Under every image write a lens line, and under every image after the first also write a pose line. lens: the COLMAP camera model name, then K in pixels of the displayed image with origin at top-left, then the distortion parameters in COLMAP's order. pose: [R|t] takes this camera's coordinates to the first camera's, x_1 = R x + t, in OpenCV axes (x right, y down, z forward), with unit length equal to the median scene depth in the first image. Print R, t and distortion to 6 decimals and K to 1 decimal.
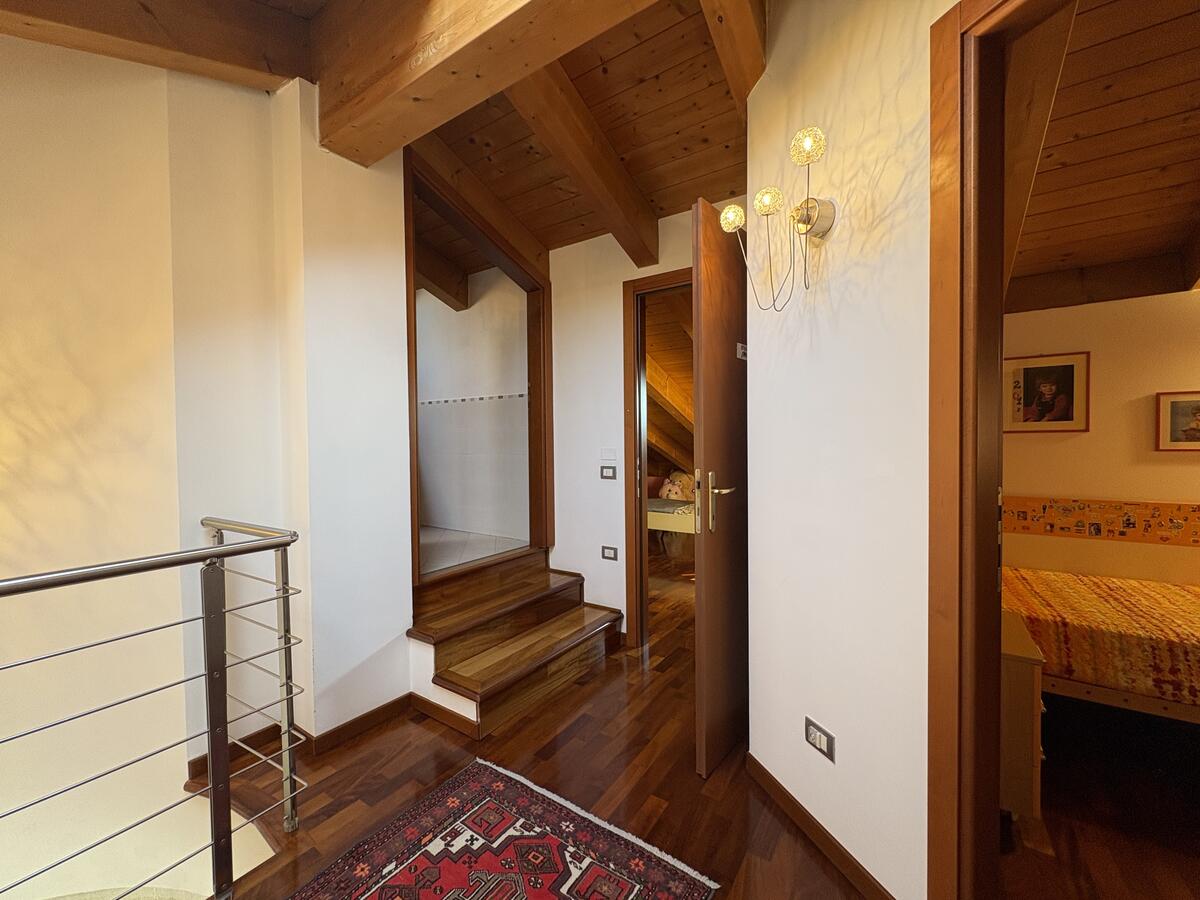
lens RADIAL K [[477.9, 0, 601.0], [0, 477.9, 450.7], [0, 0, 1]] dist [-0.001398, 0.000464]
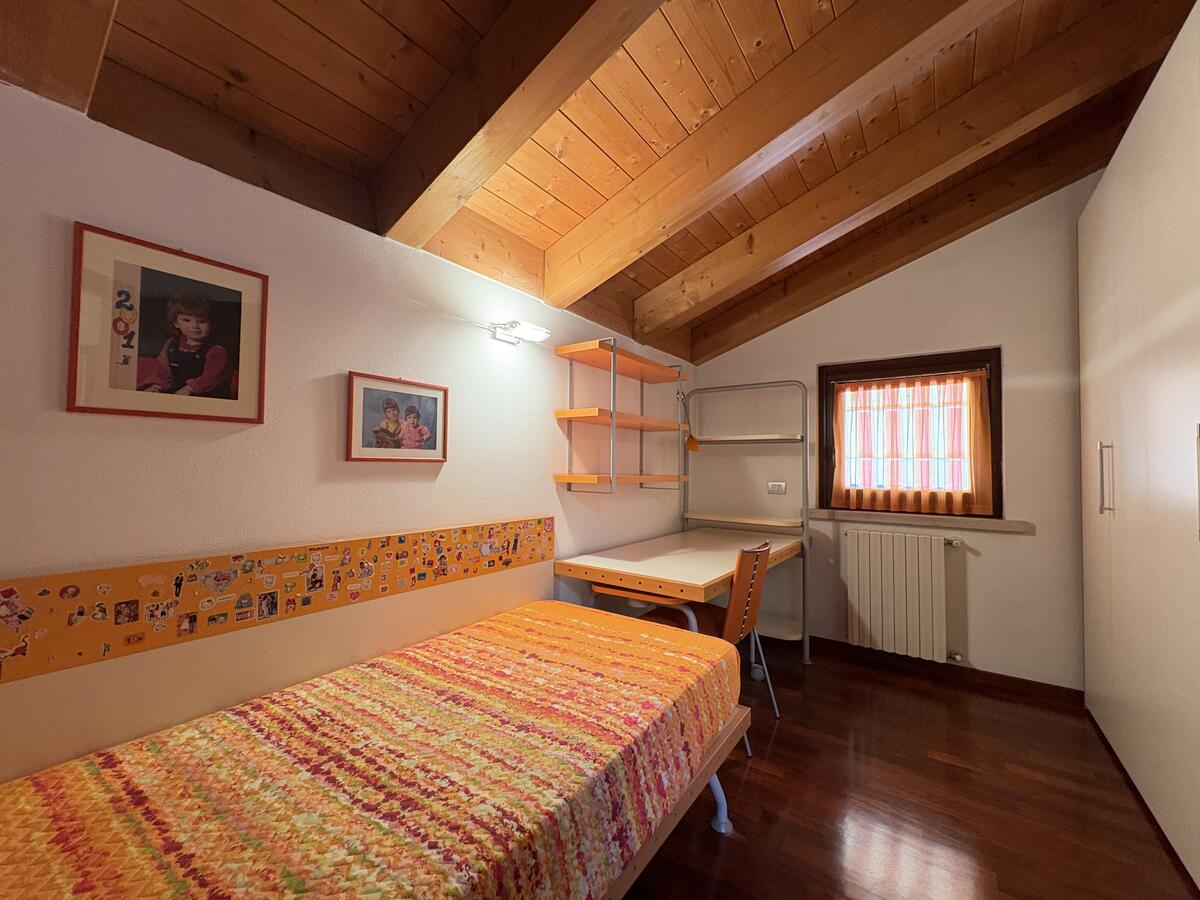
lens RADIAL K [[477.9, 0, 599.5], [0, 477.9, 451.5], [0, 0, 1]] dist [-0.001398, 0.000464]
pose [[0.025471, 0.041684, 0.998806, 0.499009], [0.007441, 0.999095, -0.041886, 0.017246], [-0.999648, 0.008499, 0.025138, 0.611055]]
